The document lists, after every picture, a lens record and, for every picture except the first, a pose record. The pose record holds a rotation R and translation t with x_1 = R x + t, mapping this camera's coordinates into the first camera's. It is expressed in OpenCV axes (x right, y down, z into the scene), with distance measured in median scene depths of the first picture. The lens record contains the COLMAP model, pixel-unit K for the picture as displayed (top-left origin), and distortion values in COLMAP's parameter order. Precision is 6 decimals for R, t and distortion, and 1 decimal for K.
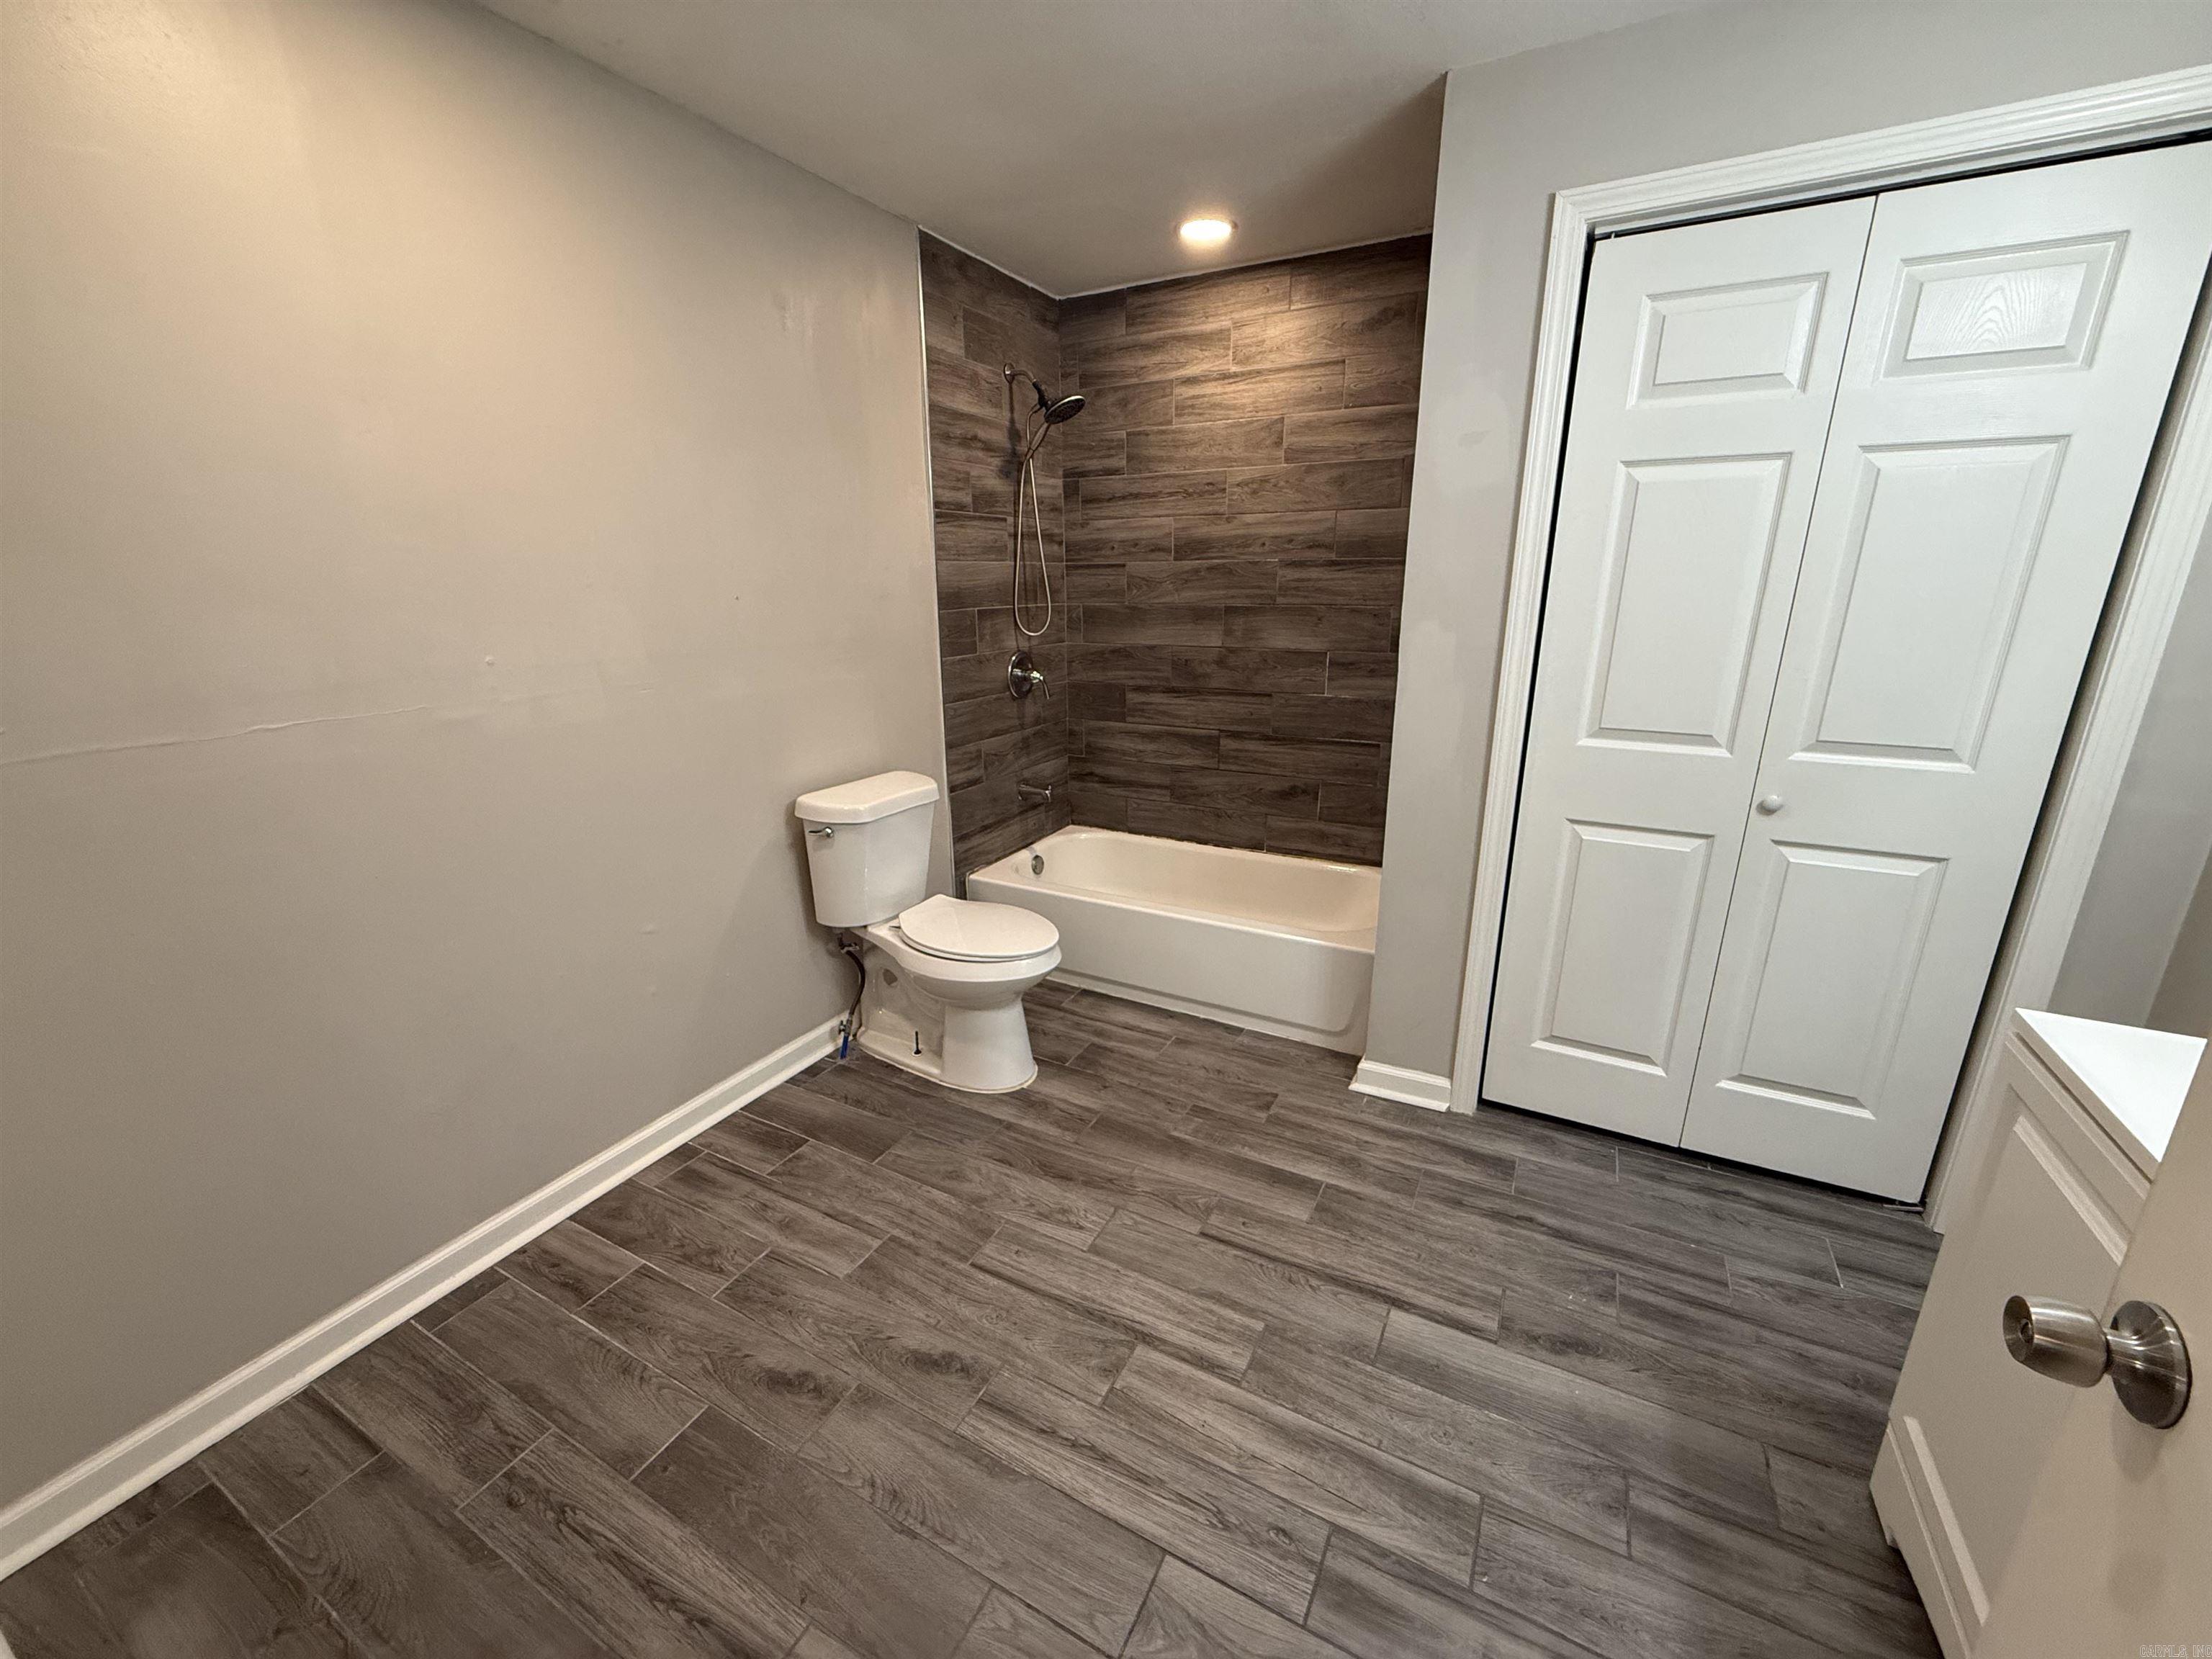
lens RADIAL K [[876.5, 0, 1101.1], [0, 876.5, 833.4], [0, 0, 1]] dist [-0.002131, 0.000438]
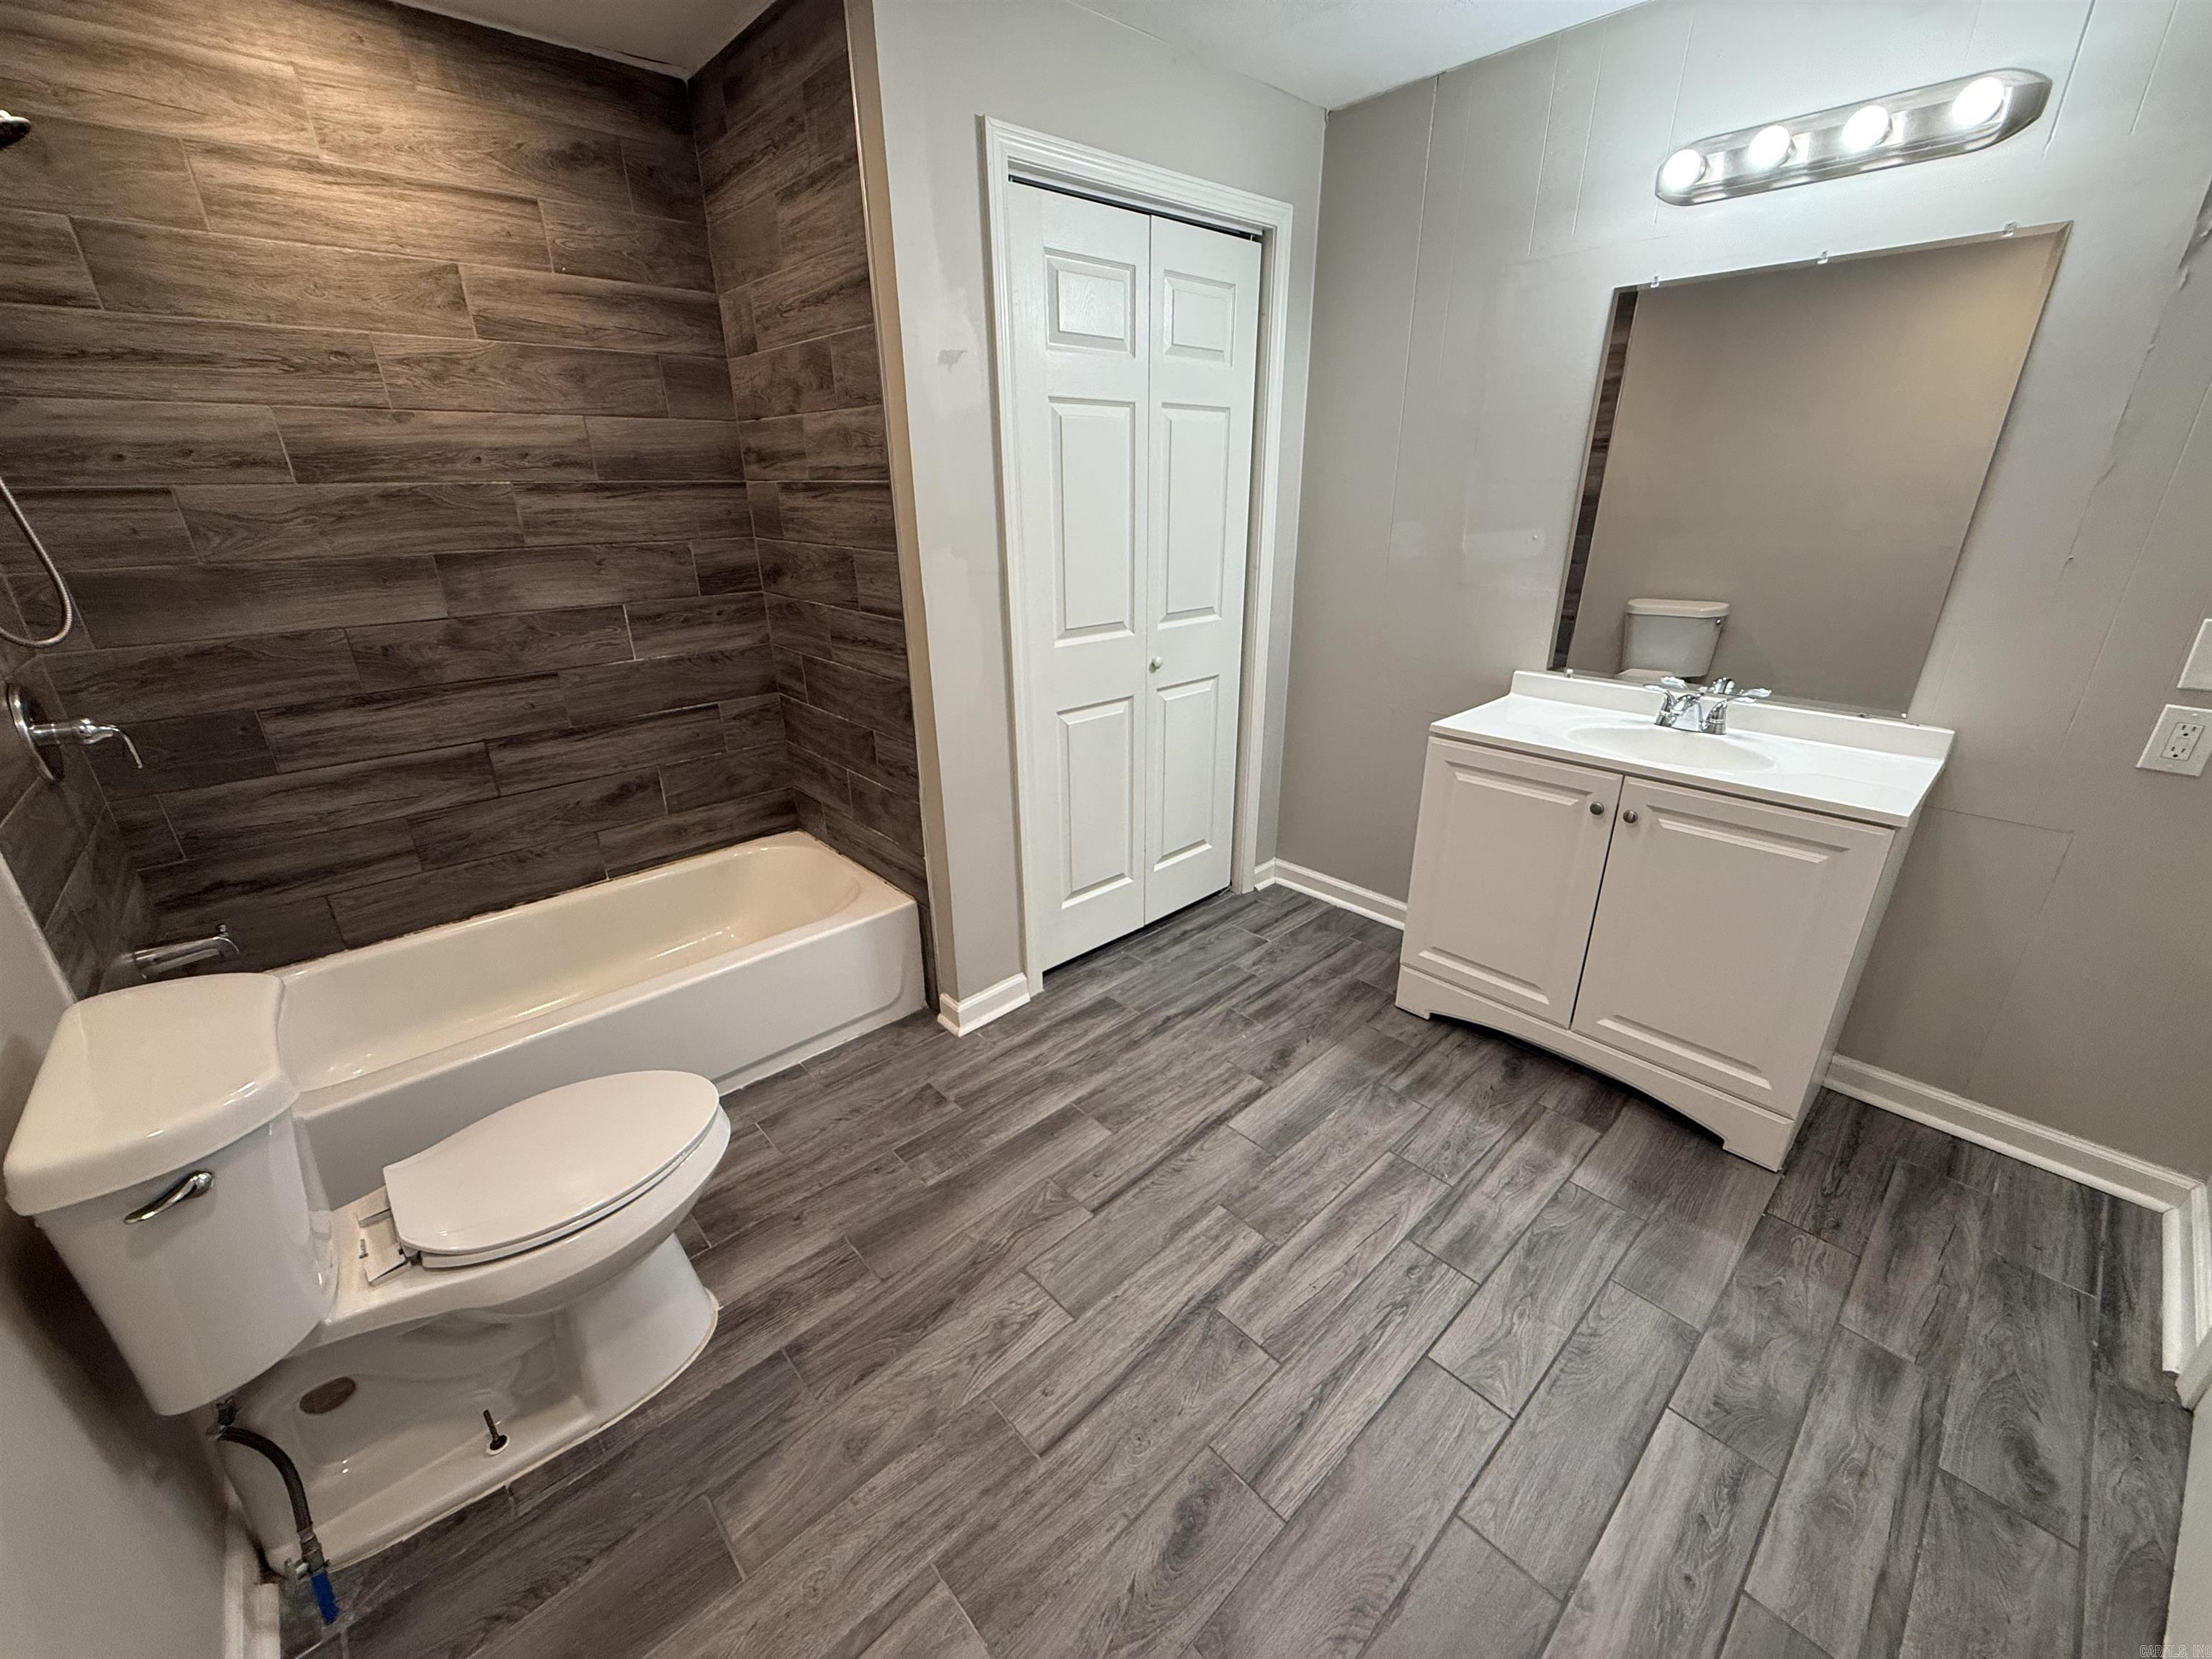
lens RADIAL K [[876.5, 0, 1098.0], [0, 876.5, 833.1], [0, 0, 1]] dist [-0.002131, 0.000438]
pose [[0.328281, -0.344233, 0.879622, -0.387629], [0.278982, 0.925022, 0.257882, -0.111236], [-0.902441, 0.160741, 0.399702, 0.371158]]
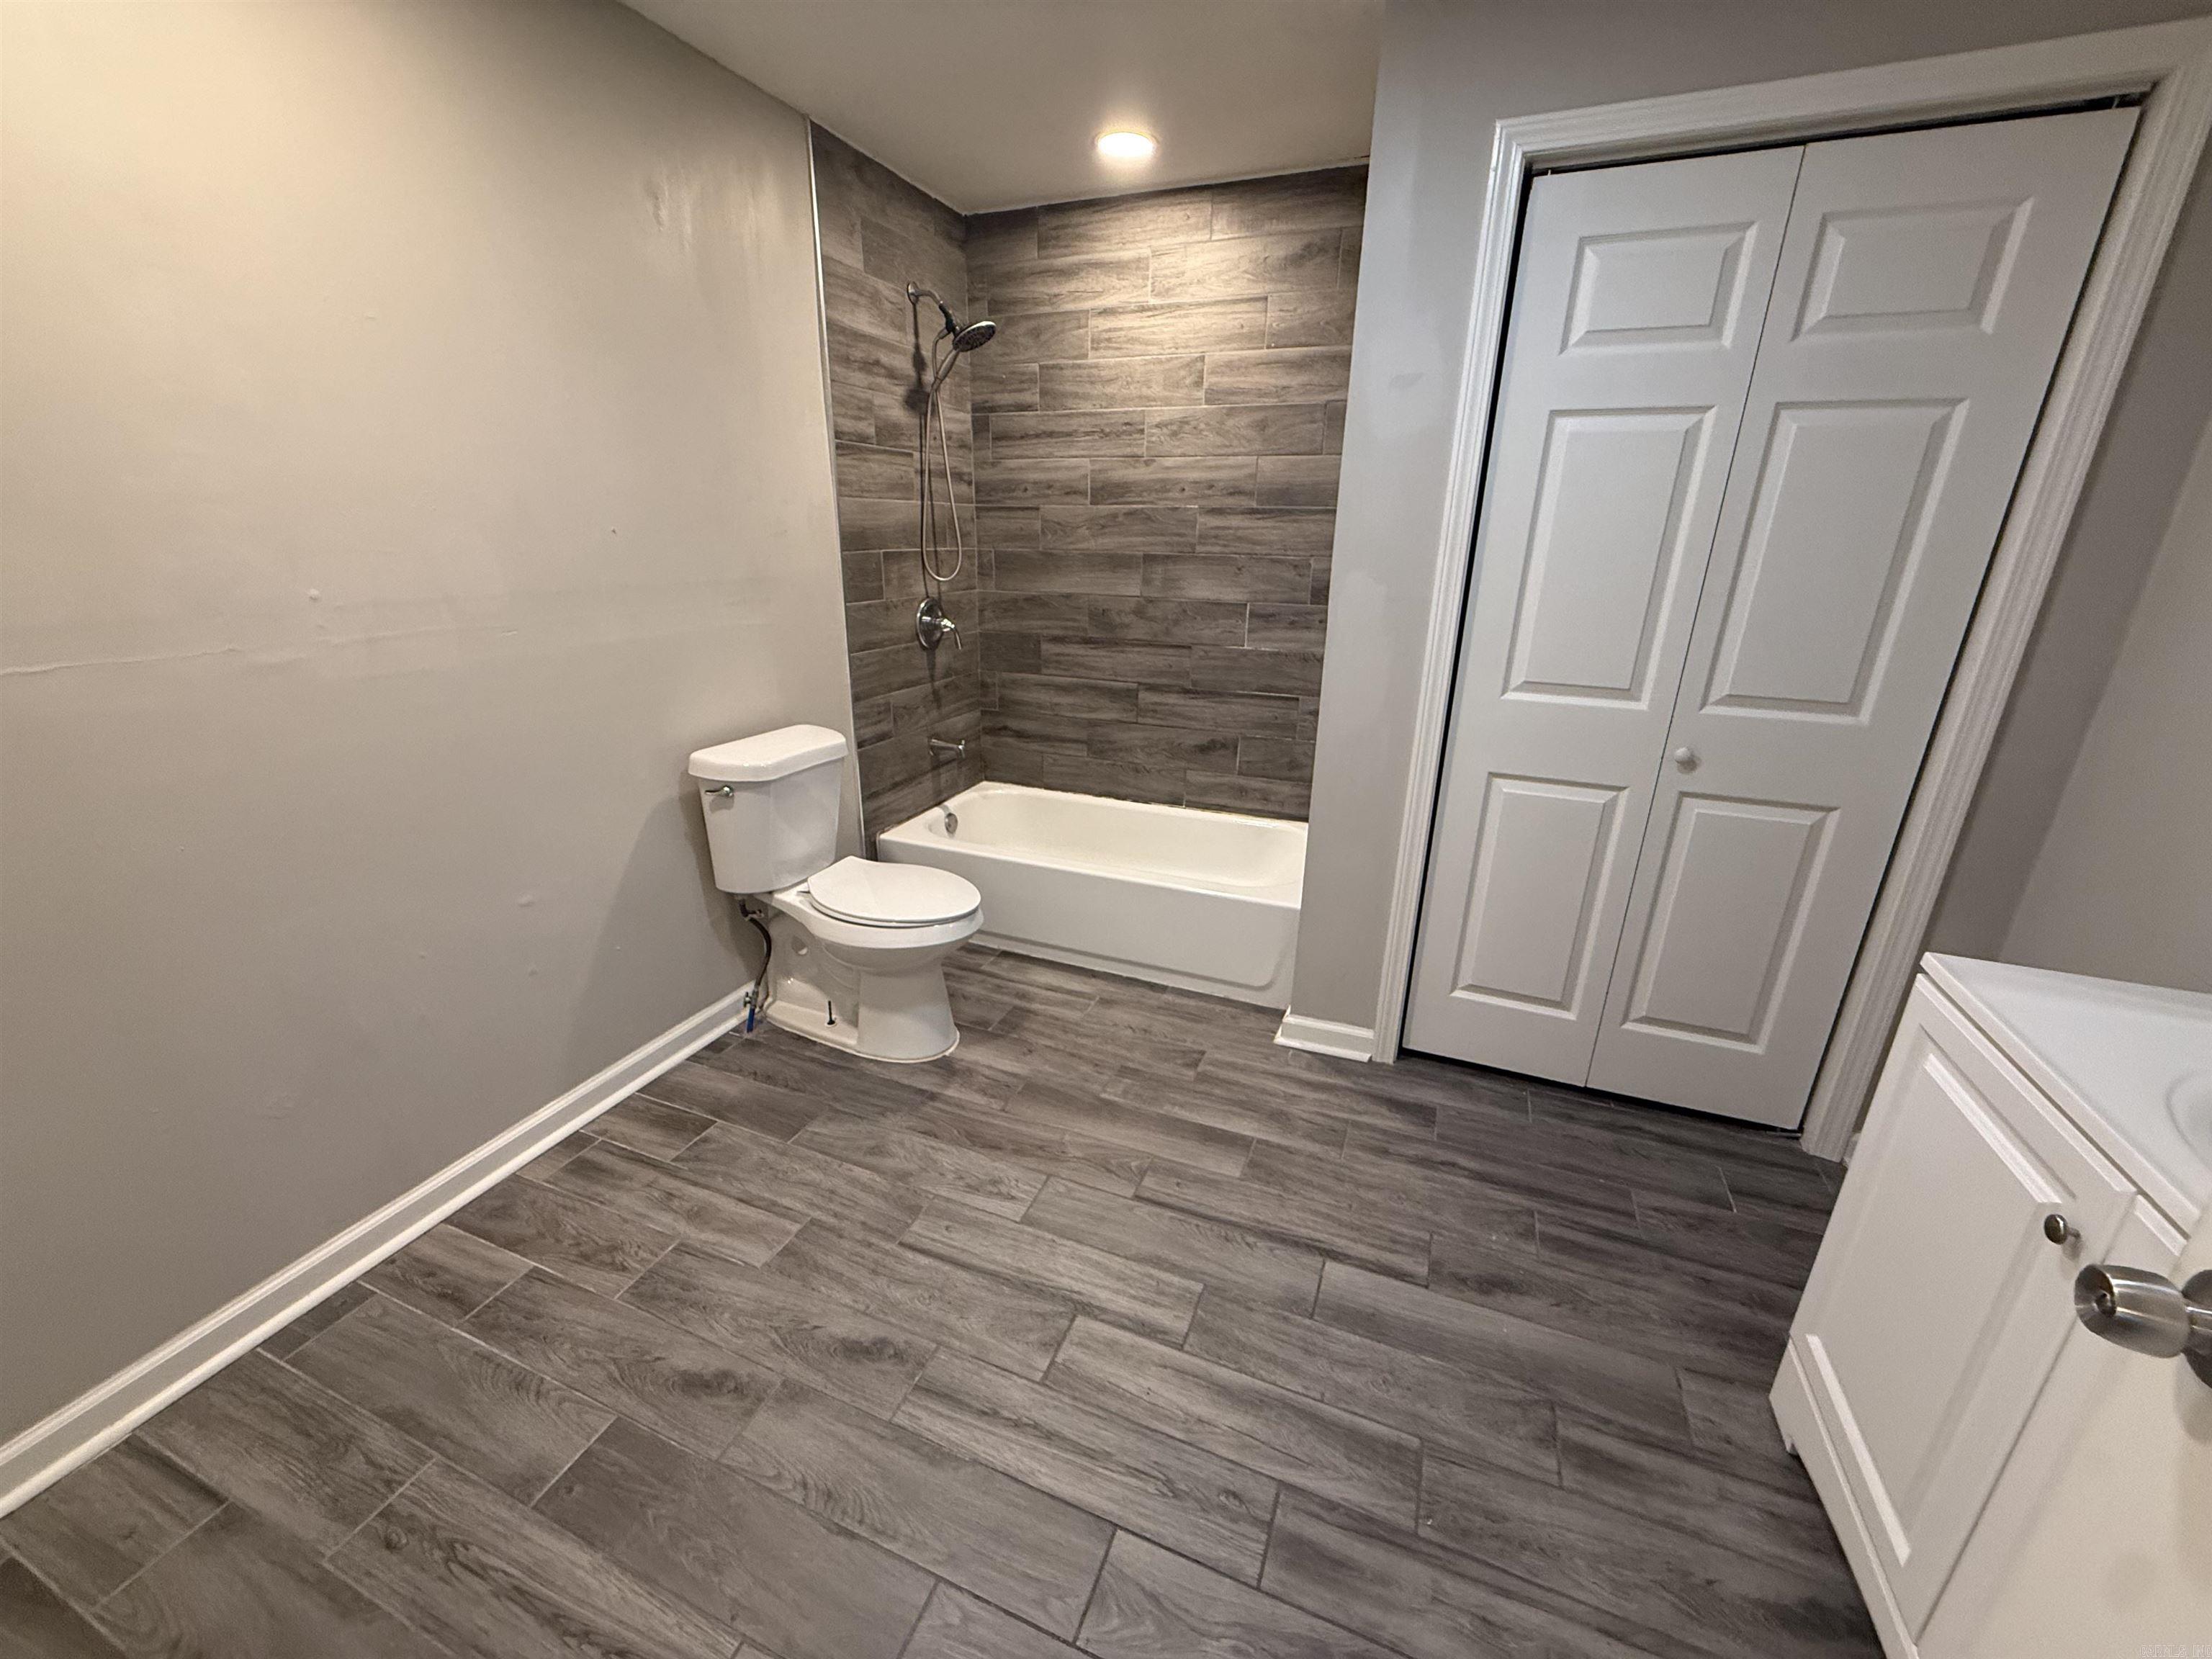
lens RADIAL K [[876.5, 0, 1101.8], [0, 876.5, 833.1], [0, 0, 1]] dist [-0.002131, 0.000438]
pose [[0.993753, -0.014234, 0.110689, -0.018172], [0.008447, 0.998581, 0.052575, -0.002675], [-0.111280, -0.051311, 0.992464, 0.032013]]
